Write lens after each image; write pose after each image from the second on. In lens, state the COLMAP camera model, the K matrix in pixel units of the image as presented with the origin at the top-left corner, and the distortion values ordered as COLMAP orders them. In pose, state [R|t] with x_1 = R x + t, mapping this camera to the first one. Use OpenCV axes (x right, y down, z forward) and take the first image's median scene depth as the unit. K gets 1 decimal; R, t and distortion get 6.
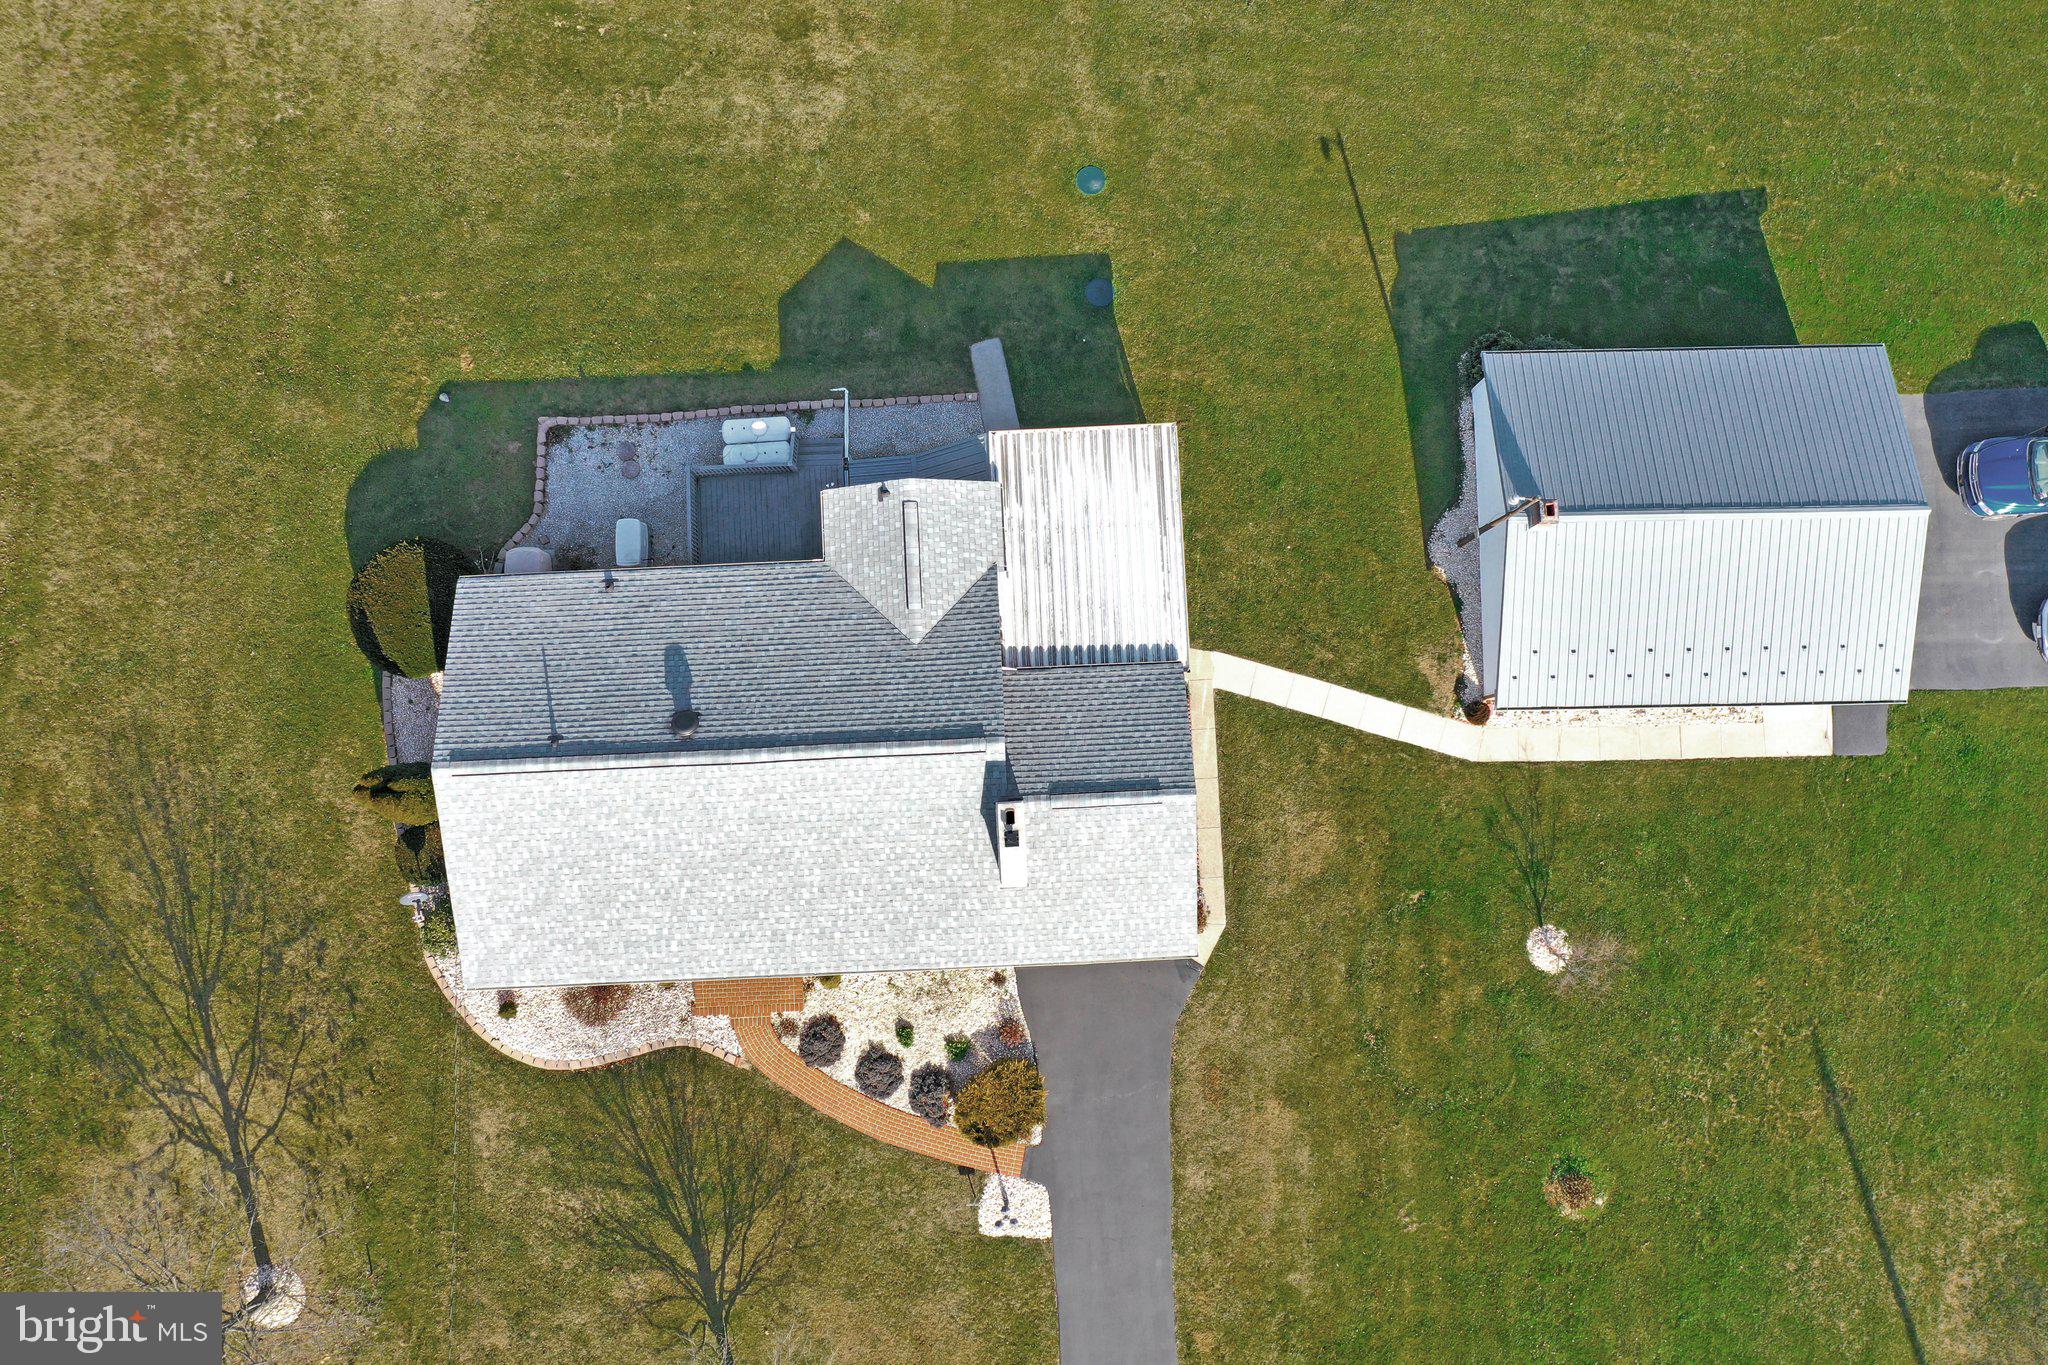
lens RADIAL K [[1629.2, 0, 1009.8], [0, 1629.2, 681.4], [0, 0, 1]] dist [0.001202, -0.007549]
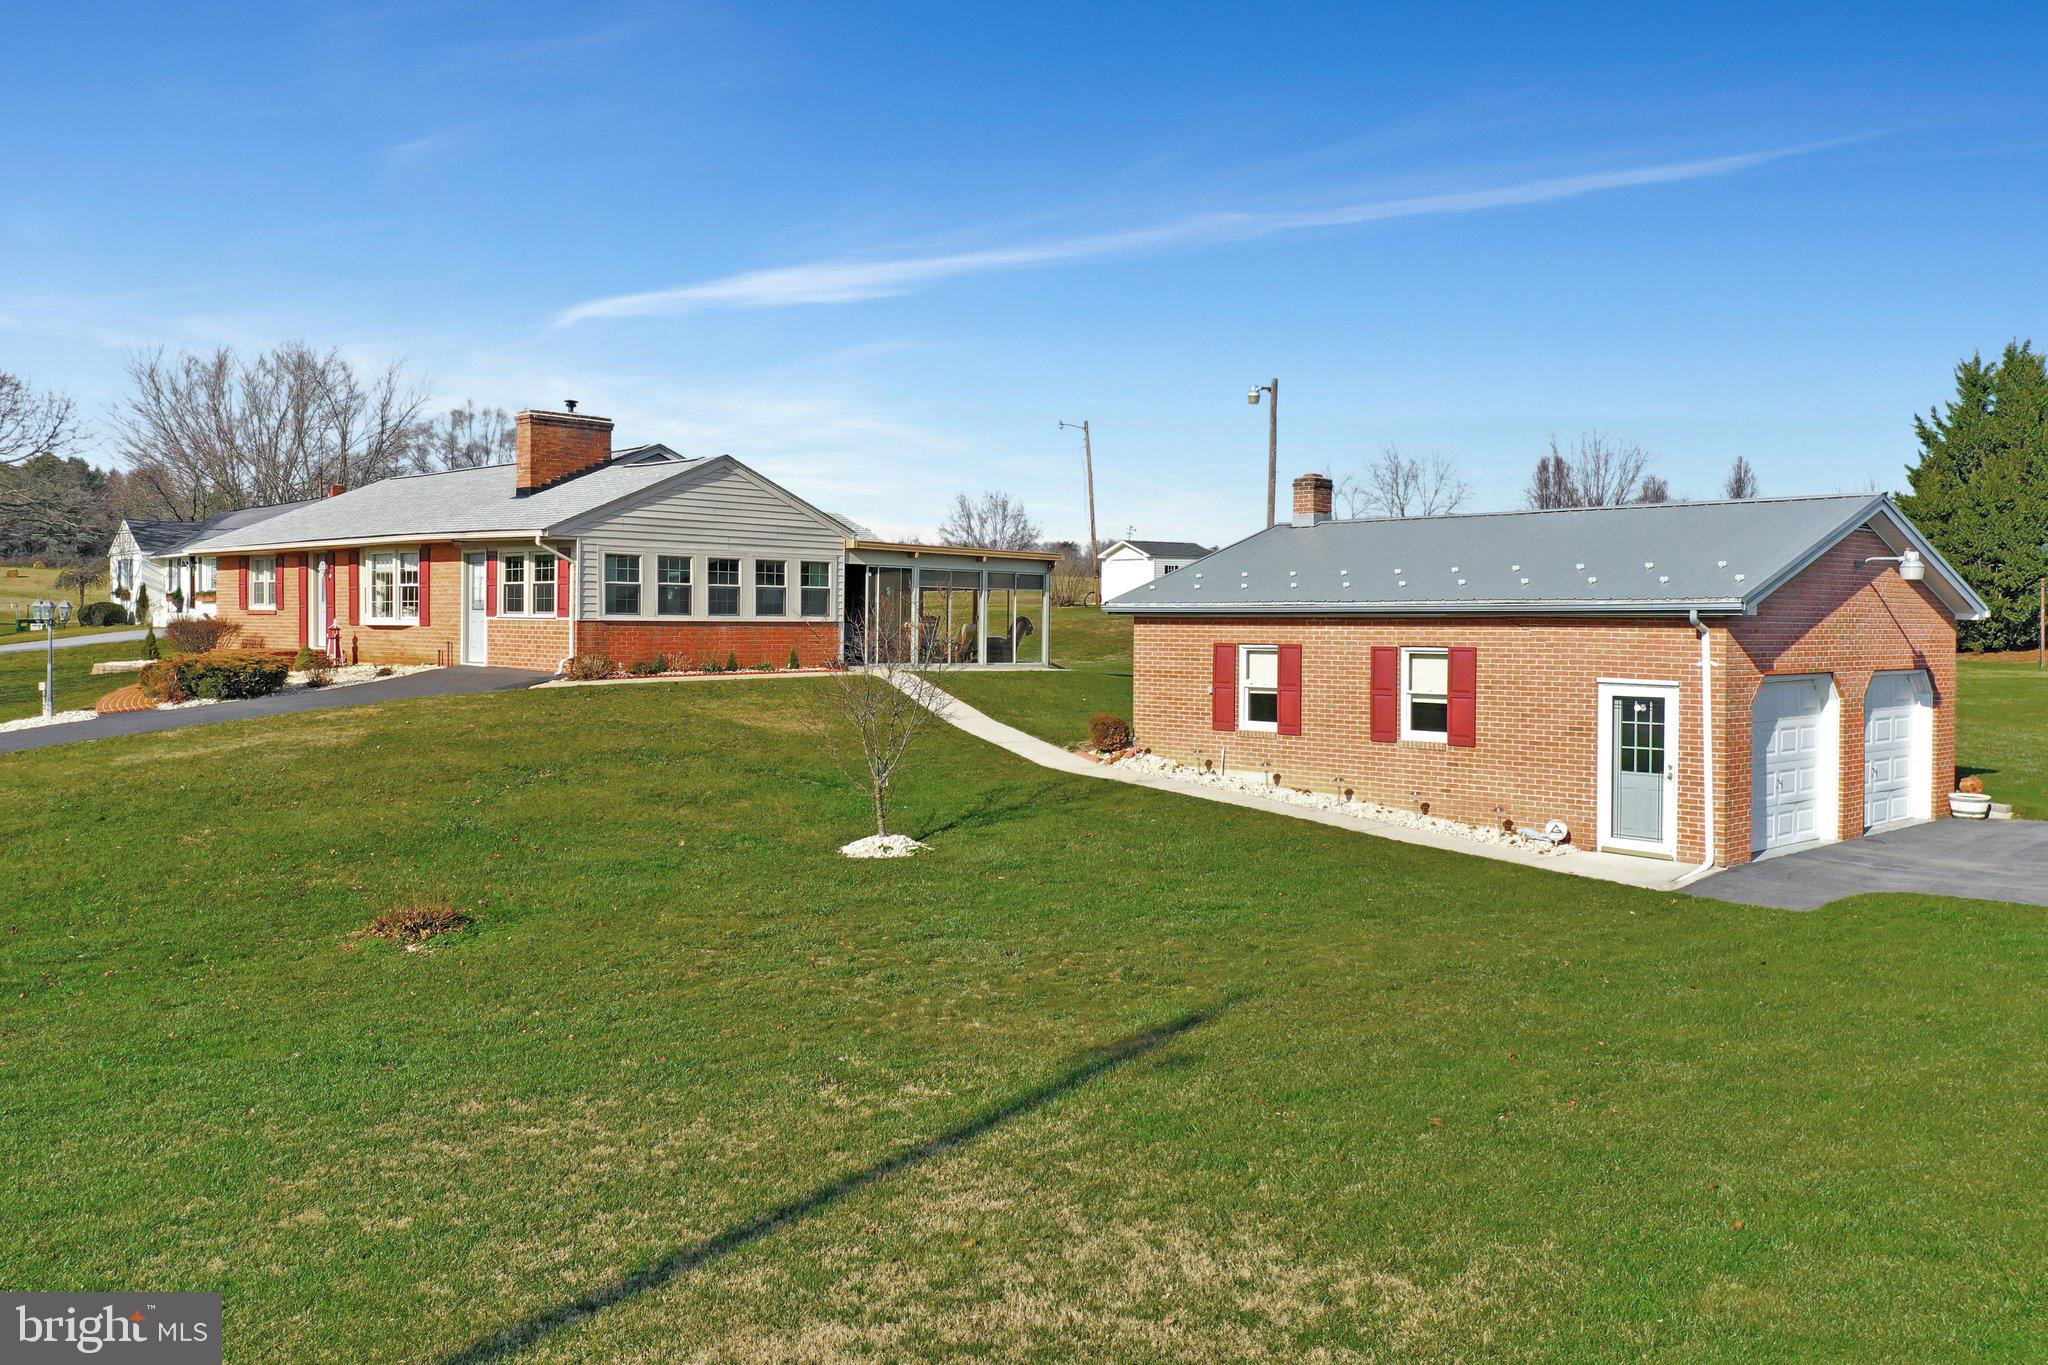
lens RADIAL K [[1629.2, 0, 1009.1], [0, 1629.2, 669.5], [0, 0, 1]] dist [0.001202, -0.007549]
pose [[0.674528, 0.027423, -0.737740, 0.728178], [-0.736050, 0.102064, -0.669188, 0.465938], [0.056946, 0.994400, 0.089030, 0.931217]]
